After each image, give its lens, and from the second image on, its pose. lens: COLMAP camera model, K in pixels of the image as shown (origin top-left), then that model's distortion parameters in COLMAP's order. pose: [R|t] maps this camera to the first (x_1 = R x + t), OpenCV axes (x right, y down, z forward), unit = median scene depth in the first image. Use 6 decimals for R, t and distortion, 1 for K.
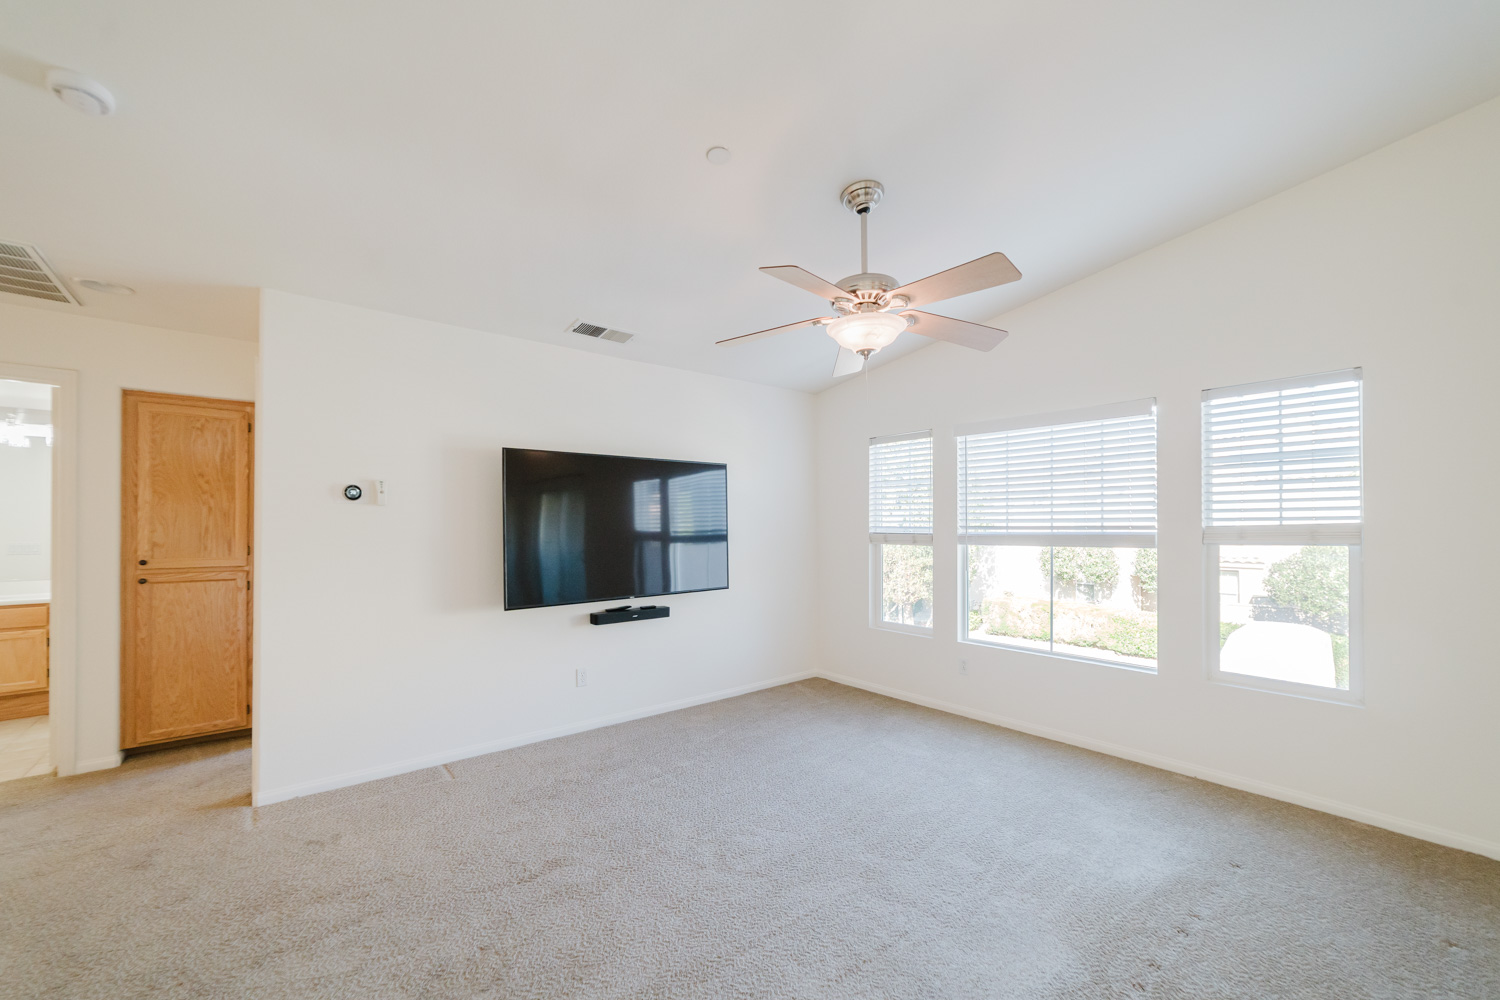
lens RADIAL K [[591.2, 0, 745.7], [0, 591.2, 523.9], [0, 0, 1]] dist [-0.002220, -0.000156]
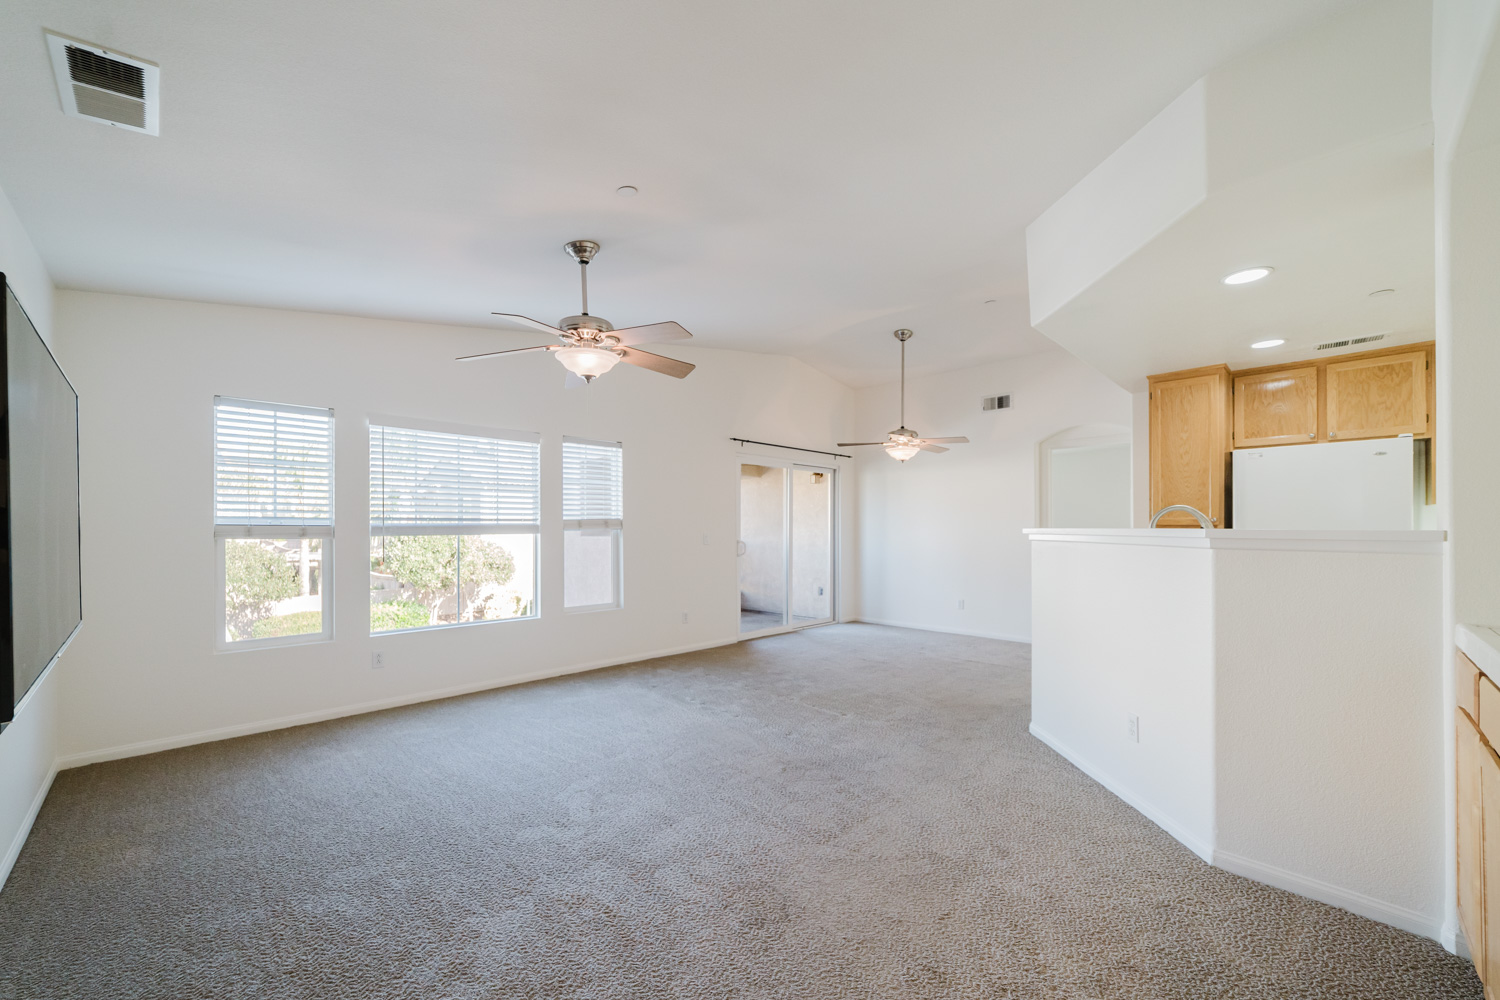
lens RADIAL K [[591.2, 0, 745.7], [0, 591.2, 523.9], [0, 0, 1]] dist [-0.002220, -0.000156]
pose [[-0.089874, 0.010340, 0.995900, -0.659223], [-0.002656, 0.999940, -0.010622, 0.023218], [-0.995950, -0.003600, -0.089841, 0.471627]]
